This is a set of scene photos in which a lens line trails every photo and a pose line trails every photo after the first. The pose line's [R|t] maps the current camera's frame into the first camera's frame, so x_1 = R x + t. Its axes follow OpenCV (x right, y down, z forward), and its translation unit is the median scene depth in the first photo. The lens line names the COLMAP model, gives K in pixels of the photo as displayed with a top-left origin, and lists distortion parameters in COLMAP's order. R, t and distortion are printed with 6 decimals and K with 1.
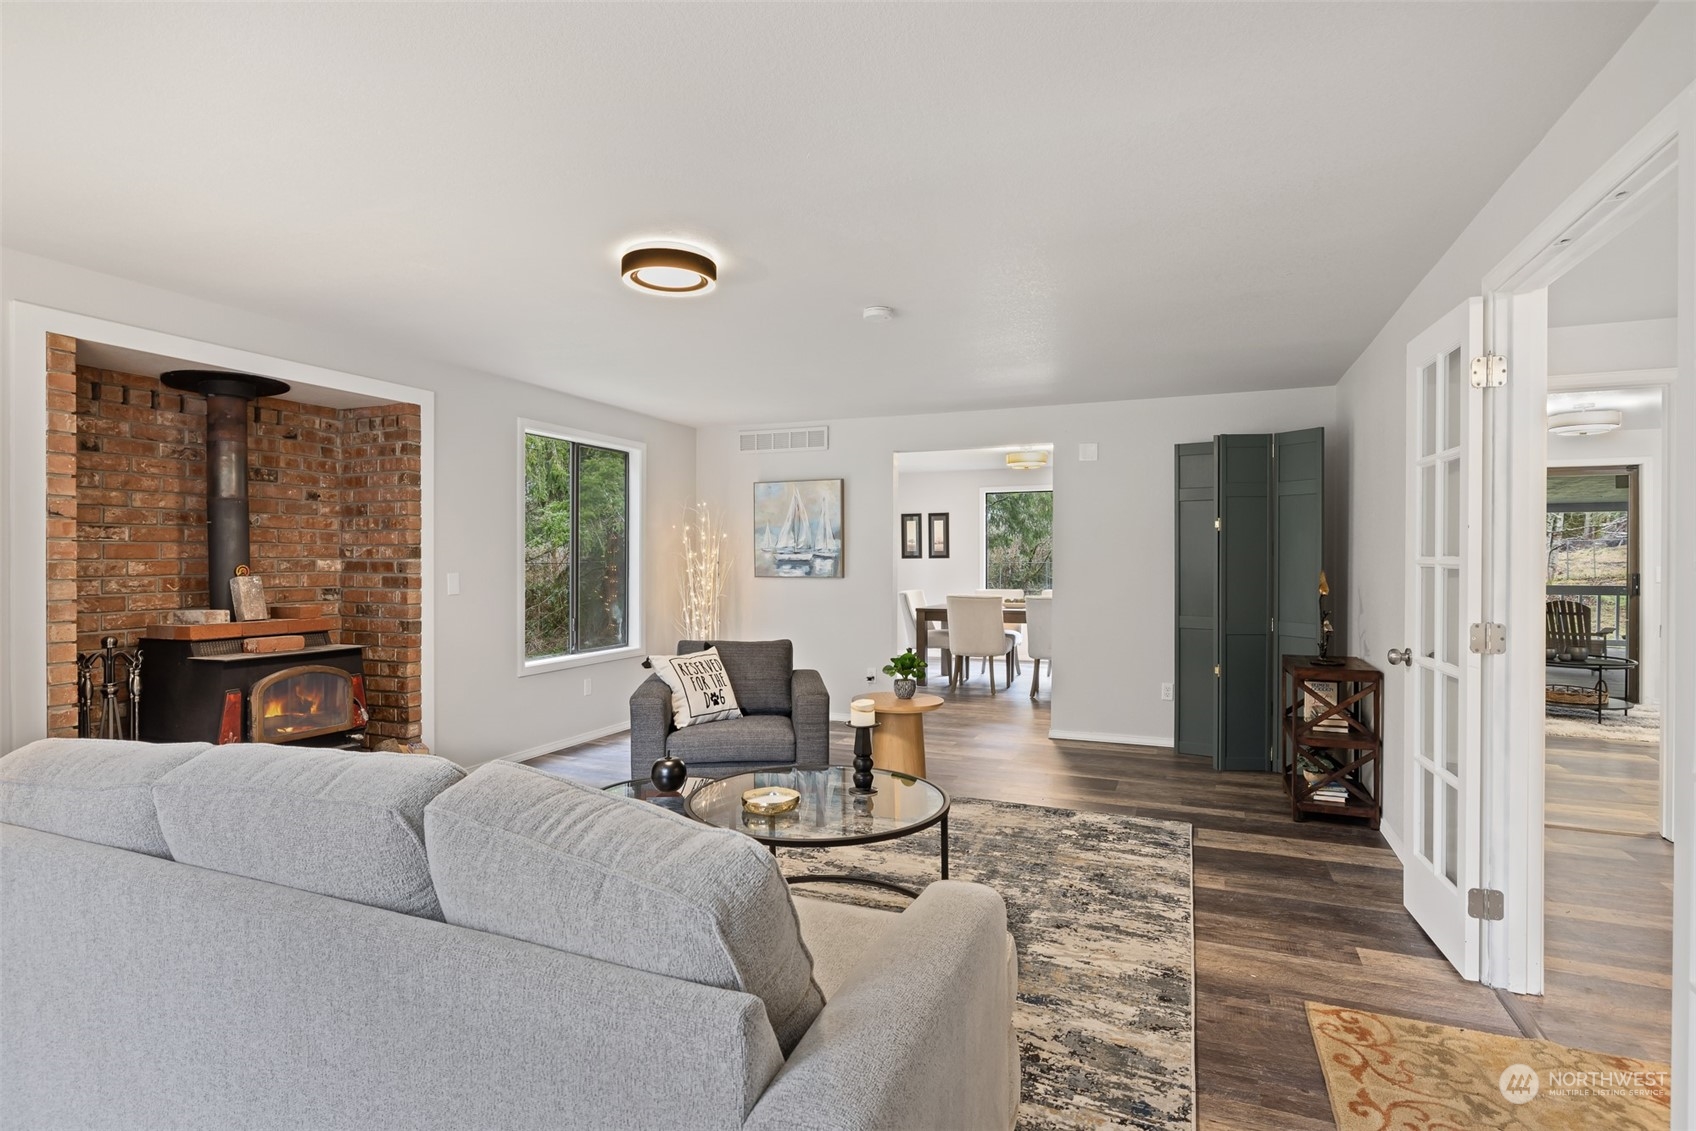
lens RADIAL K [[835.1, 0, 846.5], [0, 835.1, 565.0], [0, 0, 1]] dist [-0.006369, -0.000215]
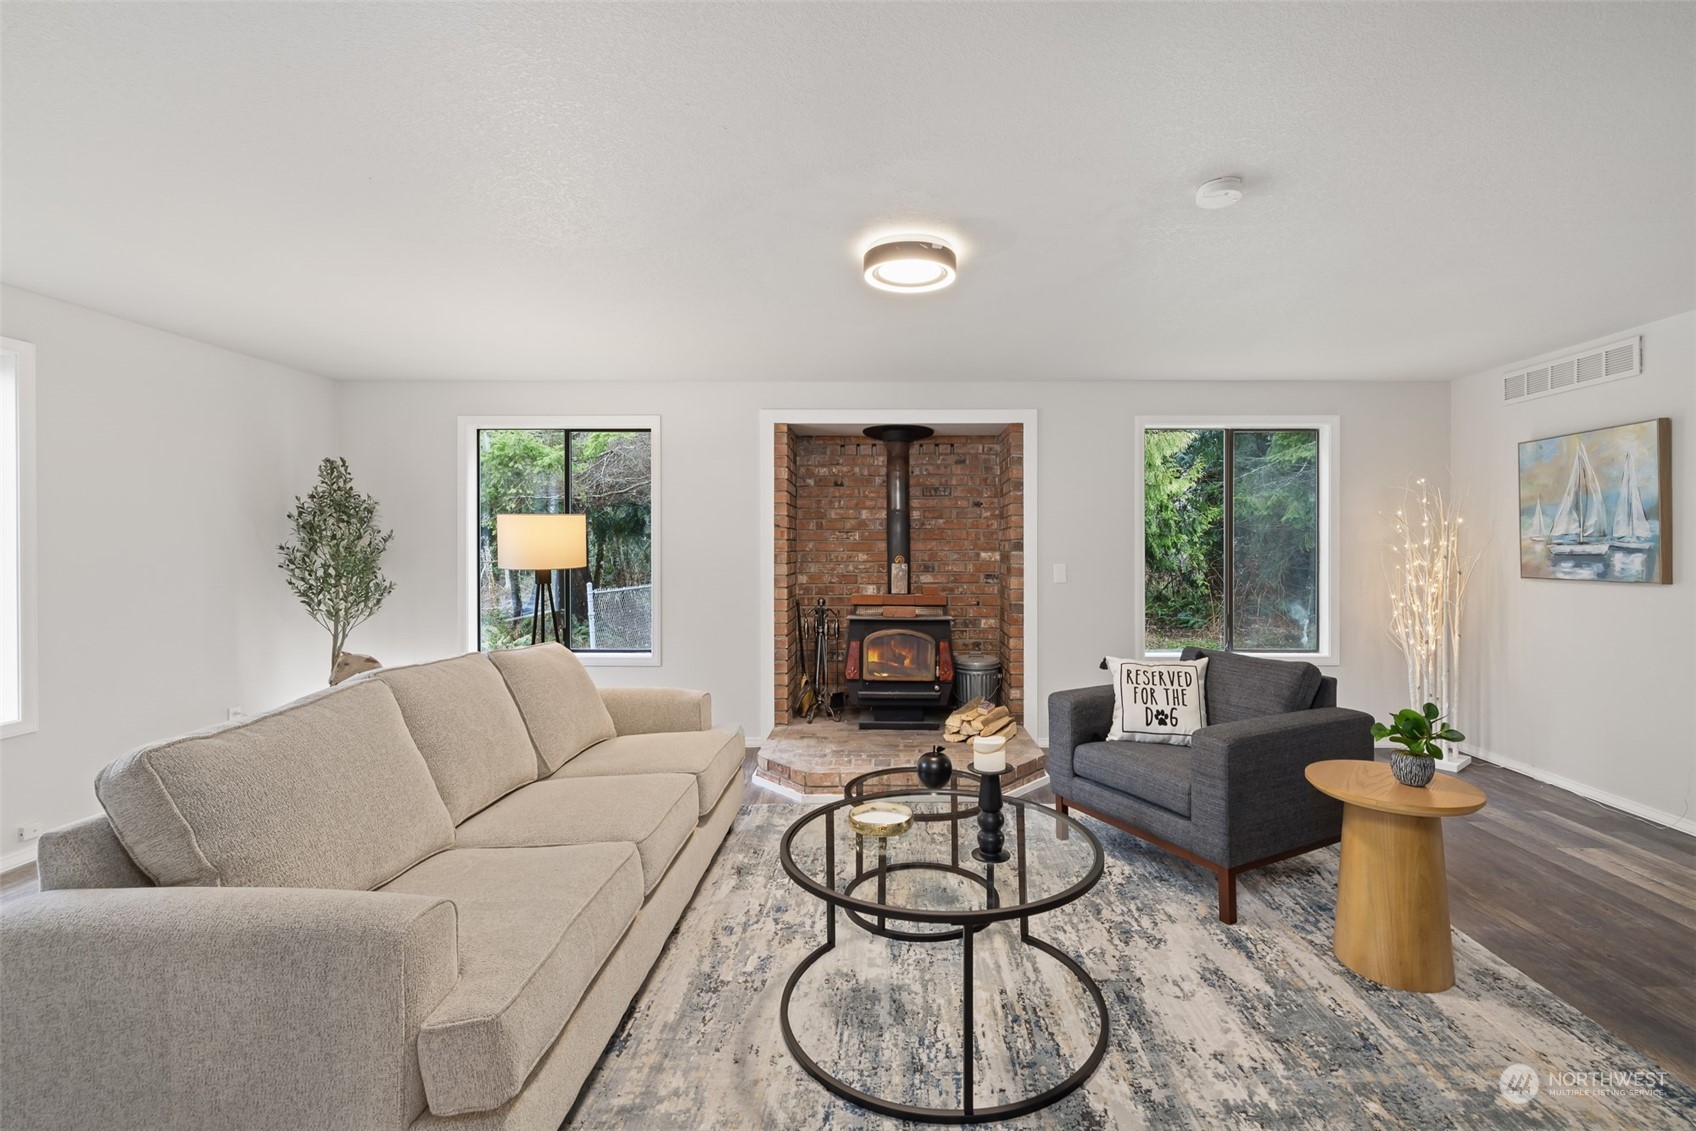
lens RADIAL K [[718.8, 0, 846.2], [0, 718.8, 554.4], [0, 0, 1]] dist [-0.007037, 0.000263]
pose [[0.381245, 0.004854, -0.924461, 0.331725], [-0.007551, 0.999969, 0.002137, -0.003392], [0.924443, 0.006166, 0.381270, 0.362411]]
